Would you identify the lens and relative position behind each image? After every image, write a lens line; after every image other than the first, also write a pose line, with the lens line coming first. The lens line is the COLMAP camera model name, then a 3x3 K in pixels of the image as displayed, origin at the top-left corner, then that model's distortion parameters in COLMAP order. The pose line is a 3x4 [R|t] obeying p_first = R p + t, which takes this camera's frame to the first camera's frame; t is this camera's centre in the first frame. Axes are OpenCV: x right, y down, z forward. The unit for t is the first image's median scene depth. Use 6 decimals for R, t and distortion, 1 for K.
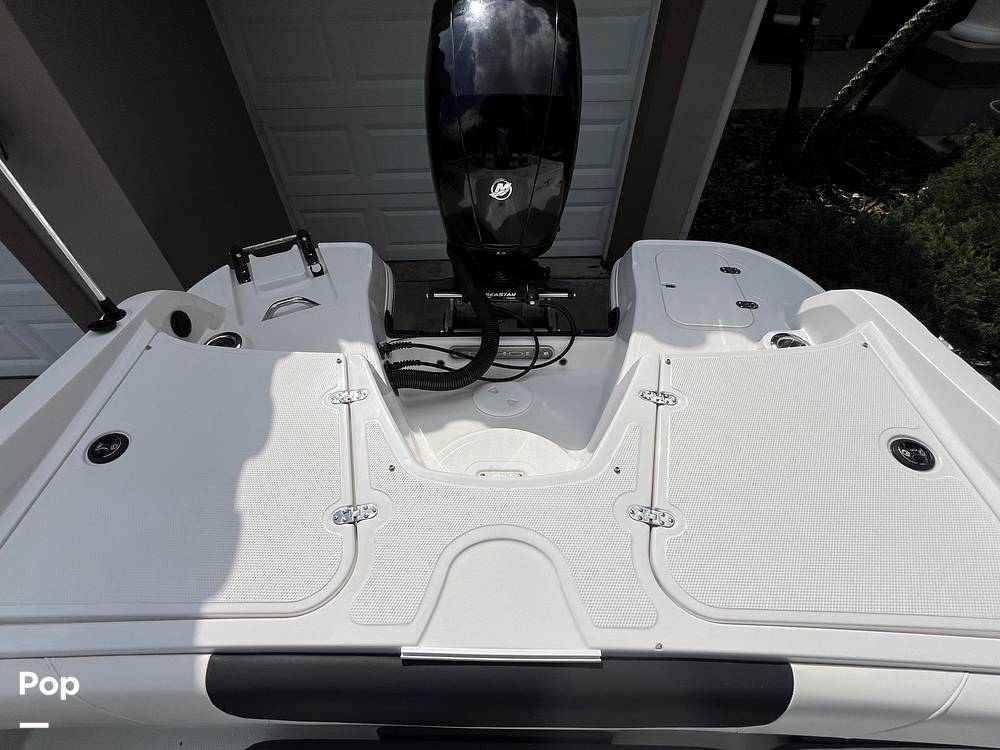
lens RADIAL K [[458.6, 0, 489.1], [0, 458.6, 429.6], [0, 0, 1]] dist [-0.001001, -0.000147]
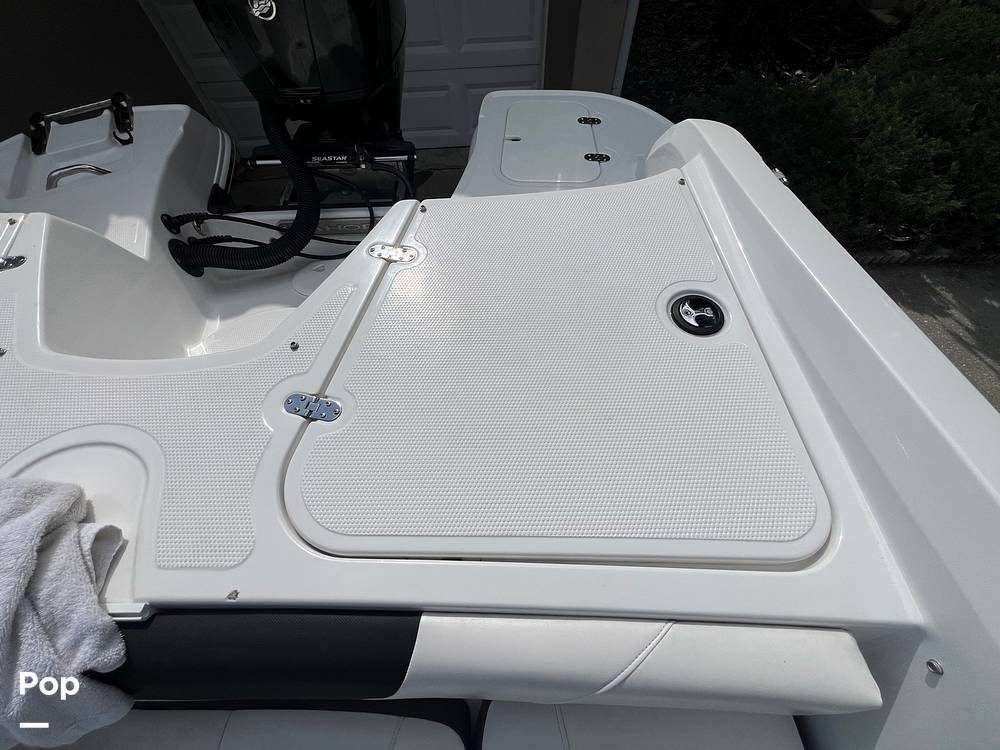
lens RADIAL K [[401.6, 0, 498.7], [0, 401.6, 373.6], [0, 0, 1]] dist [-0.002018, 0.000216]
pose [[0.999571, -0.029264, 0.001438, 0.330259], [0.028919, 0.993288, 0.111996, 0.037434], [-0.004706, -0.111906, 0.993708, 0.186165]]
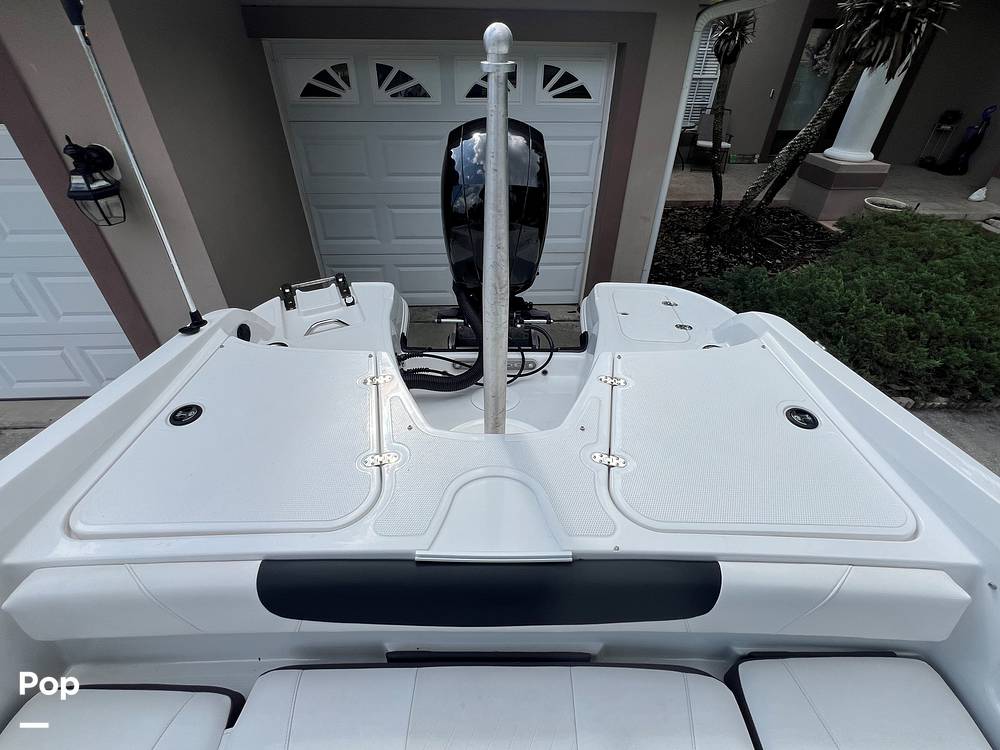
lens RADIAL K [[441.5, 0, 496.4], [0, 441.5, 337.3], [0, 0, 1]] dist [-0.001078, -0.000319]
pose [[0.999538, 0.007263, 0.029502, -0.003770], [0.001987, 0.953306, -0.302000, 0.119558], [-0.030317, 0.301919, 0.952851, -0.150703]]
